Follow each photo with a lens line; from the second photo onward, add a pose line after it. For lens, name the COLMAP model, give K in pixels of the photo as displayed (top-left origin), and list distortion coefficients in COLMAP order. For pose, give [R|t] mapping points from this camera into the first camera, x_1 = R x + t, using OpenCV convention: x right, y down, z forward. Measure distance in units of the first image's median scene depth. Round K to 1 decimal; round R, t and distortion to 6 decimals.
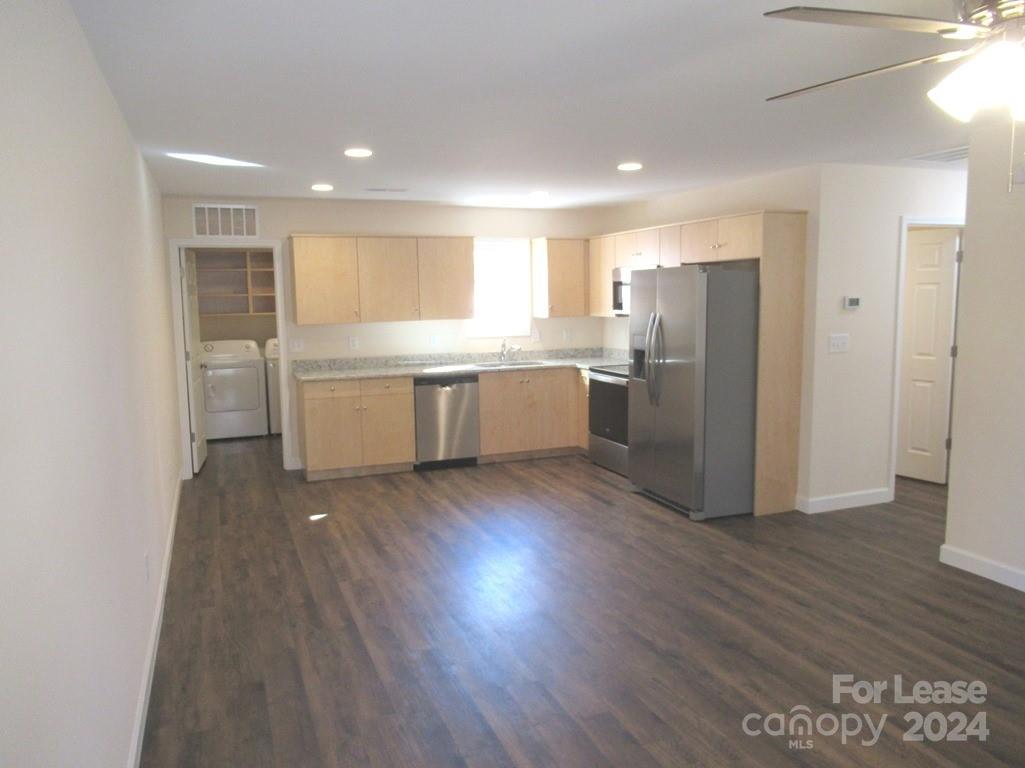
lens RADIAL K [[764.4, 0, 507.9], [0, 764.4, 386.0], [0, 0, 1]] dist [-0.007860, -0.004527]
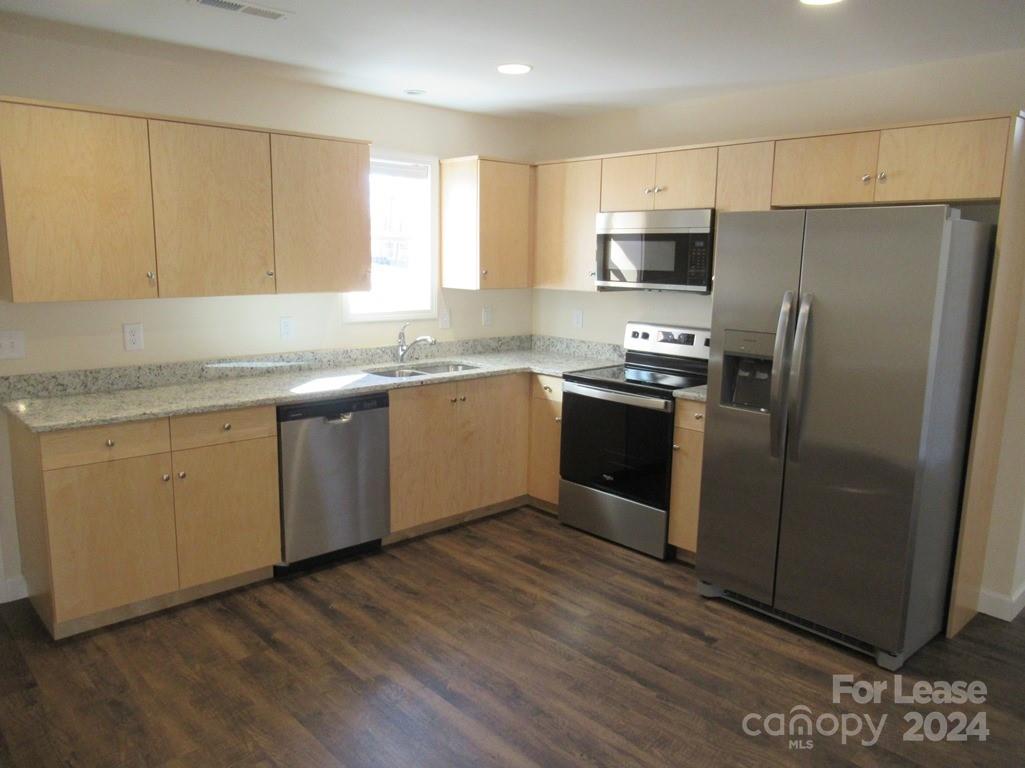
lens RADIAL K [[764.4, 0, 507.9], [0, 764.4, 386.0], [0, 0, 1]] dist [-0.007860, -0.004527]
pose [[0.932295, -0.031949, 0.360286, -0.161921], [0.014103, 0.998545, 0.052053, -0.048680], [-0.361424, -0.043448, 0.931389, 0.461092]]
